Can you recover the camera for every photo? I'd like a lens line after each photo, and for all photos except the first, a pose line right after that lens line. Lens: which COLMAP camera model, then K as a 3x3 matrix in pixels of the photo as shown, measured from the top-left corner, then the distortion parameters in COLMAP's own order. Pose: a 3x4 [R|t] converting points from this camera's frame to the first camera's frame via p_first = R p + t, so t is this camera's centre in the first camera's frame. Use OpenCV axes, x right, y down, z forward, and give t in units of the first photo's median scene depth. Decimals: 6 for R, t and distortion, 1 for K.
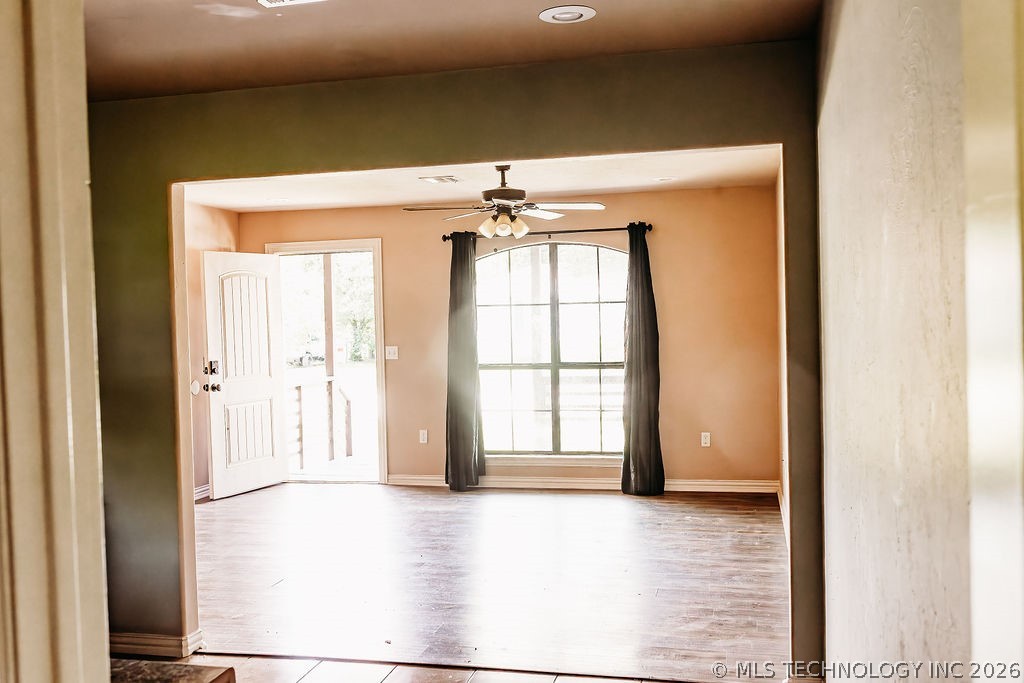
lens RADIAL K [[914.6, 0, 512.0], [0, 914.6, 341.5], [0, 0, 1]] dist [-0.000577, -0.001951]
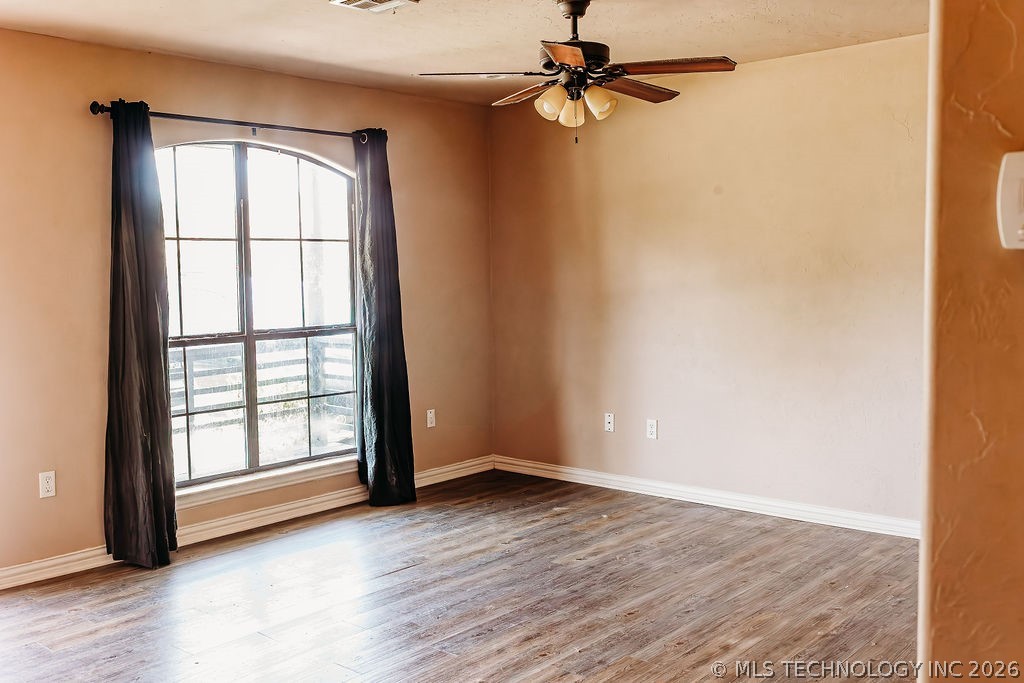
lens RADIAL K [[971.9, 0, 507.6], [0, 971.9, 340.1], [0, 0, 1]] dist [0.010742, -0.003092]
pose [[0.478083, -0.048767, 0.876960, -0.467686], [0.037045, 0.998688, 0.035341, 0.012116], [-0.877533, 0.015591, 0.479263, 0.513615]]
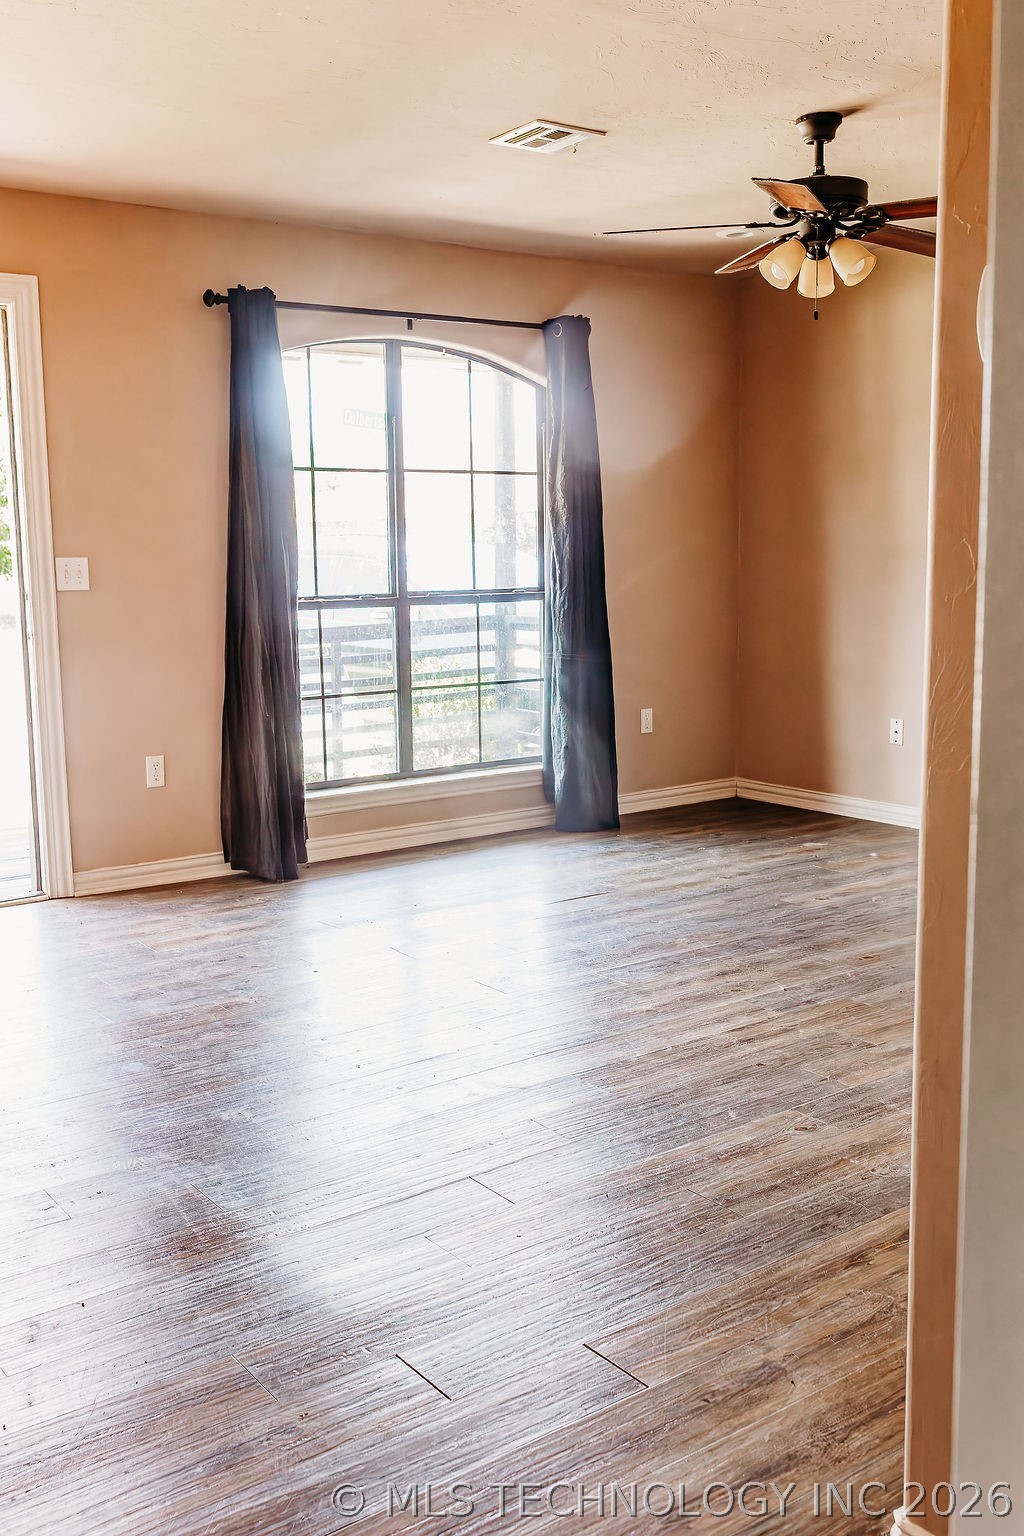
lens RADIAL K [[1460.9, 0, 506.2], [0, 1460.9, 771.1], [0, 0, 1]] dist [0.009663, -0.006916]
pose [[0.659986, -0.097338, 0.744946, -0.510608], [0.027525, 0.994038, 0.105500, 0.037394], [-0.750774, -0.049123, 0.658731, 0.437774]]
